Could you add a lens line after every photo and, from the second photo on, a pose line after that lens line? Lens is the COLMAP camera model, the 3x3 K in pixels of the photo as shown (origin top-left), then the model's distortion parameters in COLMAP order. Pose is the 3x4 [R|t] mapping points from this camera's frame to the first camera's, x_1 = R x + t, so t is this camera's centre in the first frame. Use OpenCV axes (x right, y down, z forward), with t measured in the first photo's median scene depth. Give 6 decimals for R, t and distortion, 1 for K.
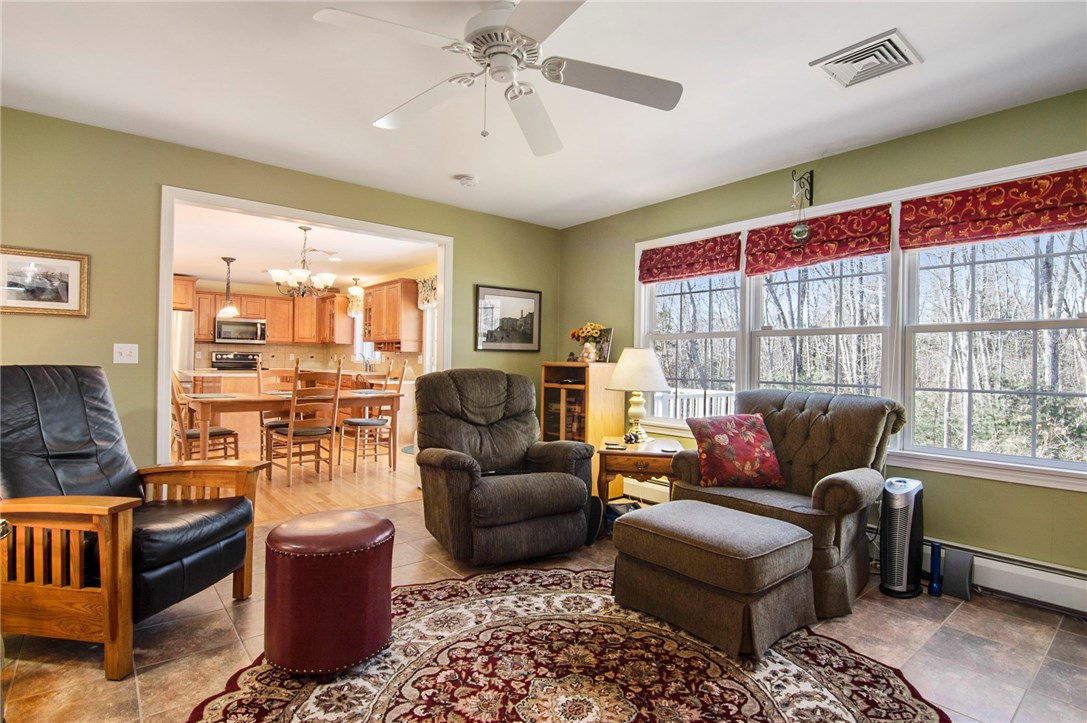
lens RADIAL K [[540.9, 0, 545.8], [0, 540.9, 361.3], [0, 0, 1]] dist [-0.020695, -0.003103]
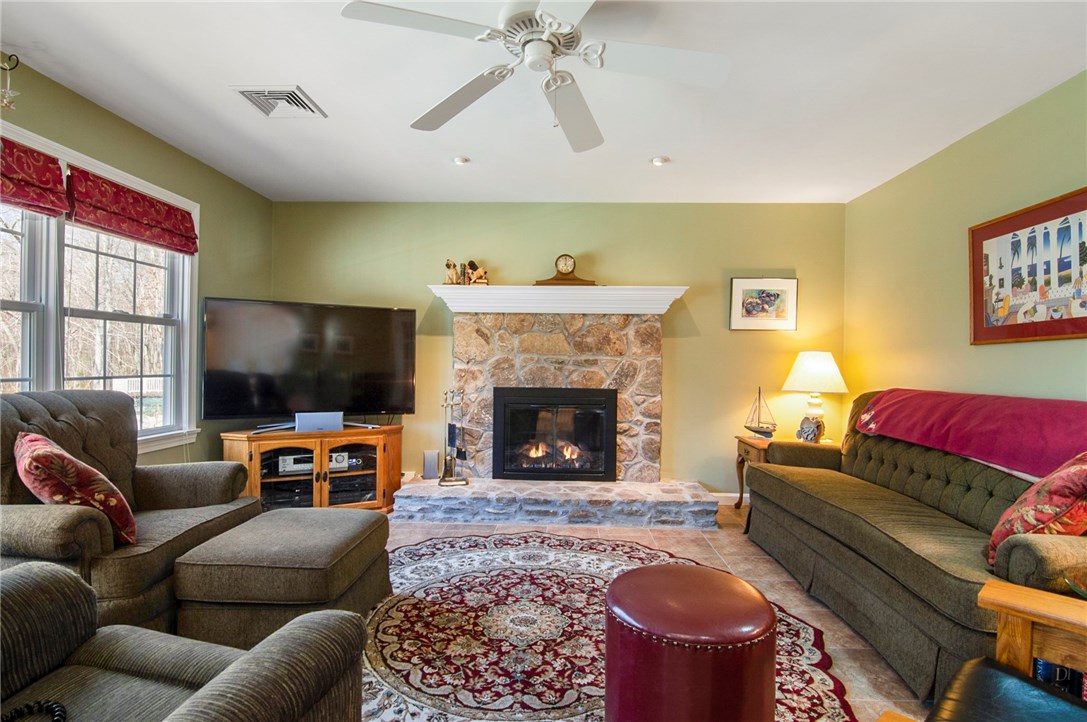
lens RADIAL K [[540.9, 0, 541.3], [0, 540.9, 361.6], [0, 0, 1]] dist [-0.020695, -0.003103]
pose [[-0.742547, -0.025525, 0.669308, -0.666450], [-0.026855, 0.999605, 0.008328, -0.008418], [-0.669256, -0.011790, -0.742939, 1.535223]]
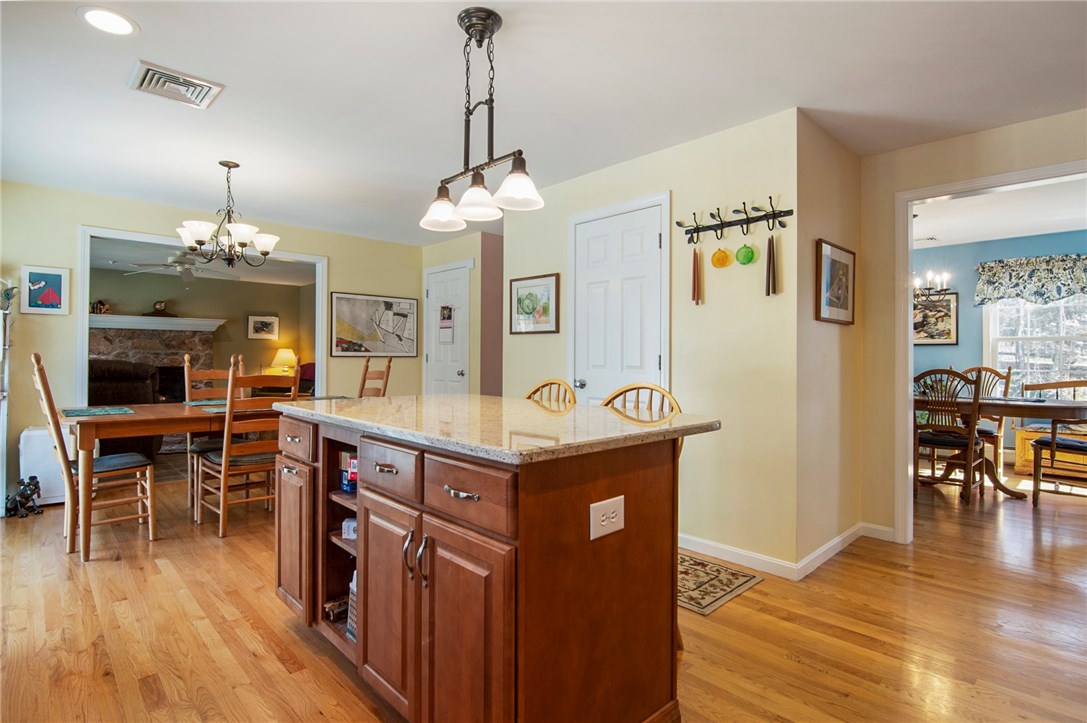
lens RADIAL K [[540.9, 0, 544.1], [0, 540.9, 351.1], [0, 0, 1]] dist [-0.020695, -0.003103]
pose [[-0.997470, -0.024907, -0.066589, -2.044843], [-0.024045, 0.999617, -0.013728, -0.026851], [0.066905, -0.012092, -0.997686, 4.268530]]
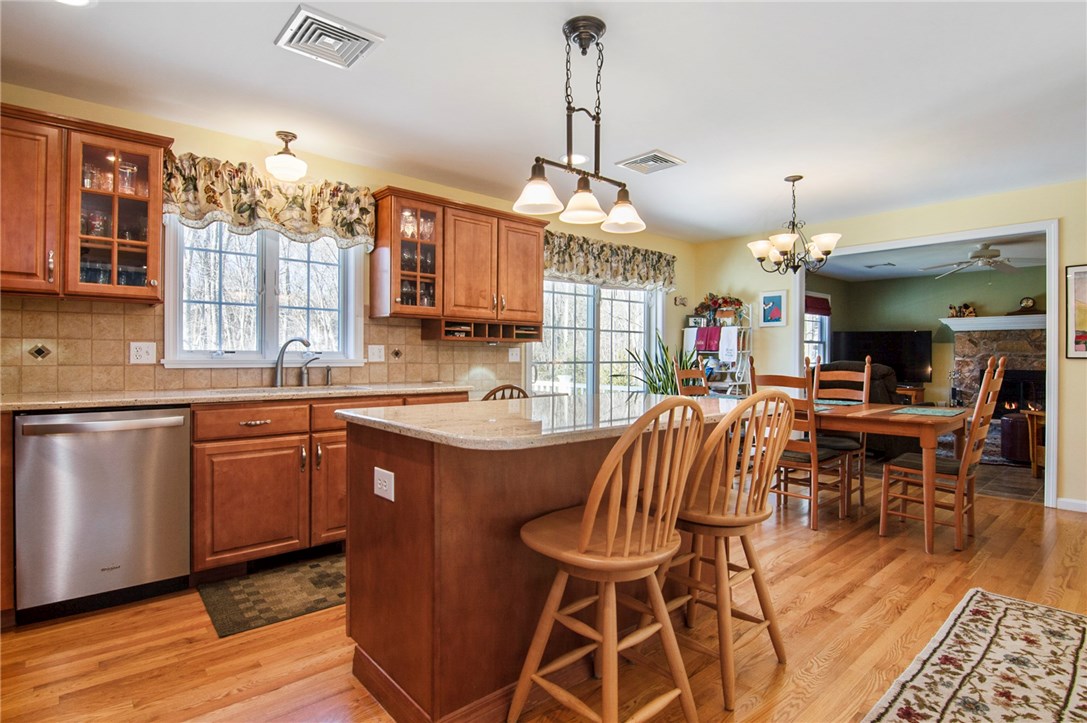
lens RADIAL K [[540.9, 0, 538.1], [0, 540.9, 357.9], [0, 0, 1]] dist [-0.020695, -0.003103]
pose [[-0.025153, -0.023189, 0.999415, -2.954032], [-0.004921, 0.999722, 0.023072, -0.047433], [-0.999672, -0.004338, -0.025260, 3.448503]]
